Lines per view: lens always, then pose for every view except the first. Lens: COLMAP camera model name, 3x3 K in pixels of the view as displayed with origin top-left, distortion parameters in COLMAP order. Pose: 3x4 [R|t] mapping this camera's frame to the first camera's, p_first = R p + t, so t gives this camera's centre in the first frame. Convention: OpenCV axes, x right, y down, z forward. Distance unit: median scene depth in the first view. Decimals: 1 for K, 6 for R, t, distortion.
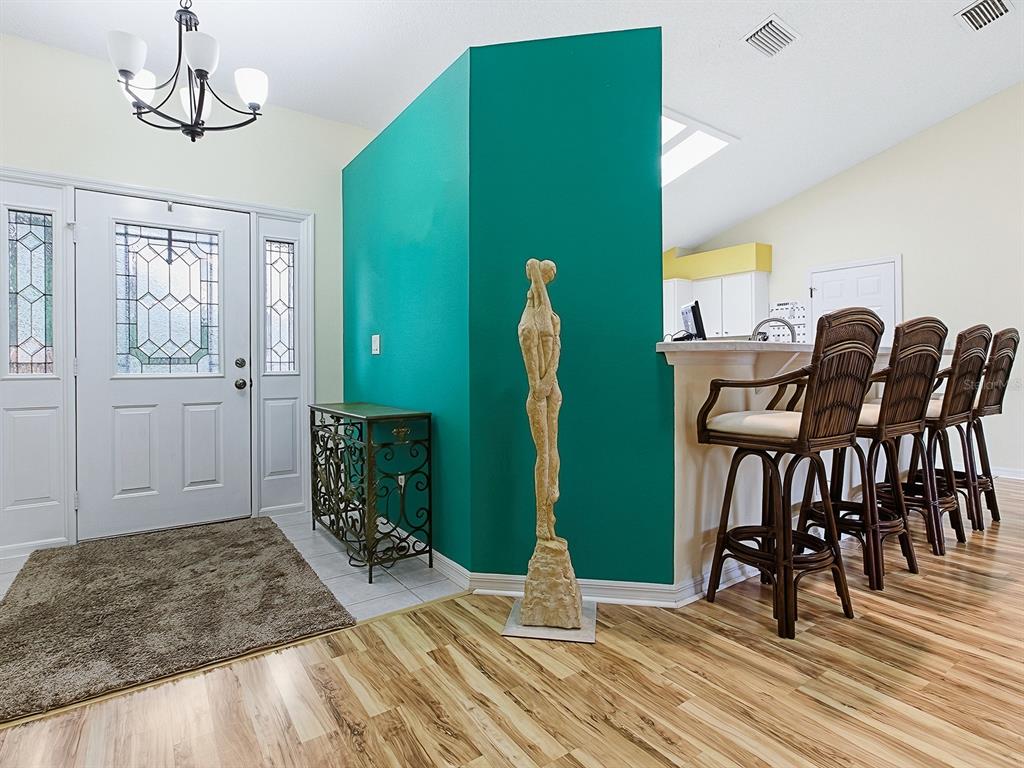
lens RADIAL K [[537.8, 0, 508.2], [0, 537.8, 369.1], [0, 0, 1]] dist [-0.006882, 0.003067]
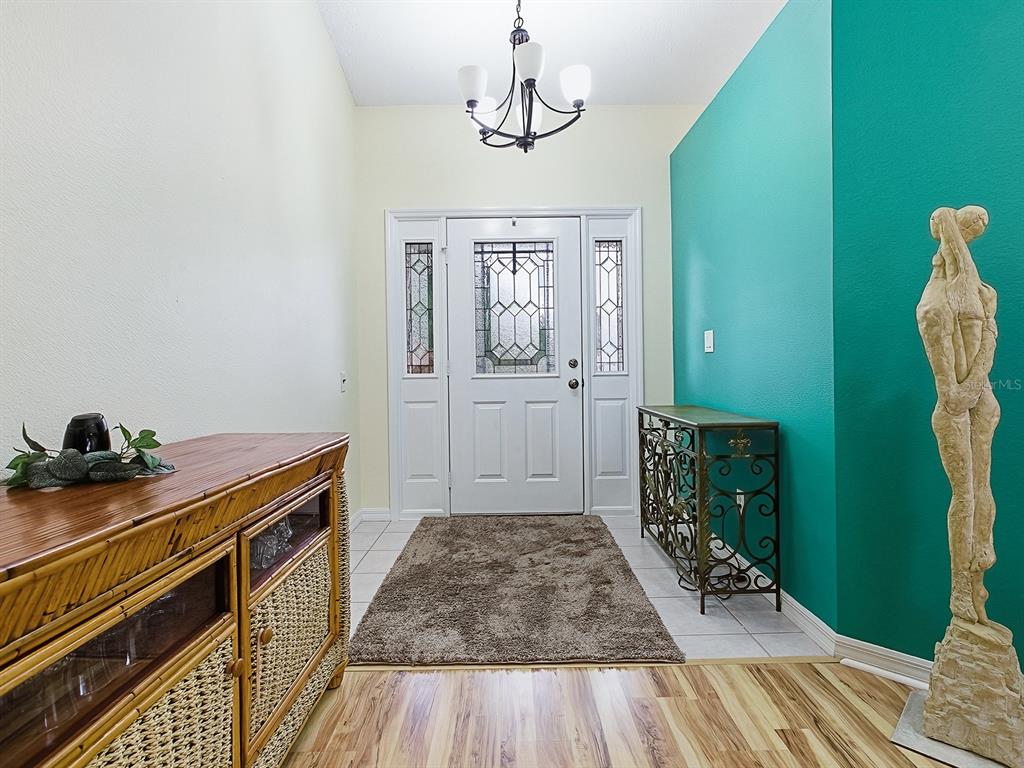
lens RADIAL K [[537.8, 0, 508.2], [0, 537.8, 369.1], [0, 0, 1]] dist [-0.006882, 0.003067]
pose [[0.823408, -0.004394, -0.567432, -0.021160], [0.005457, 0.999985, 0.000175, -0.002025], [0.567423, -0.003240, 0.823420, 0.109527]]
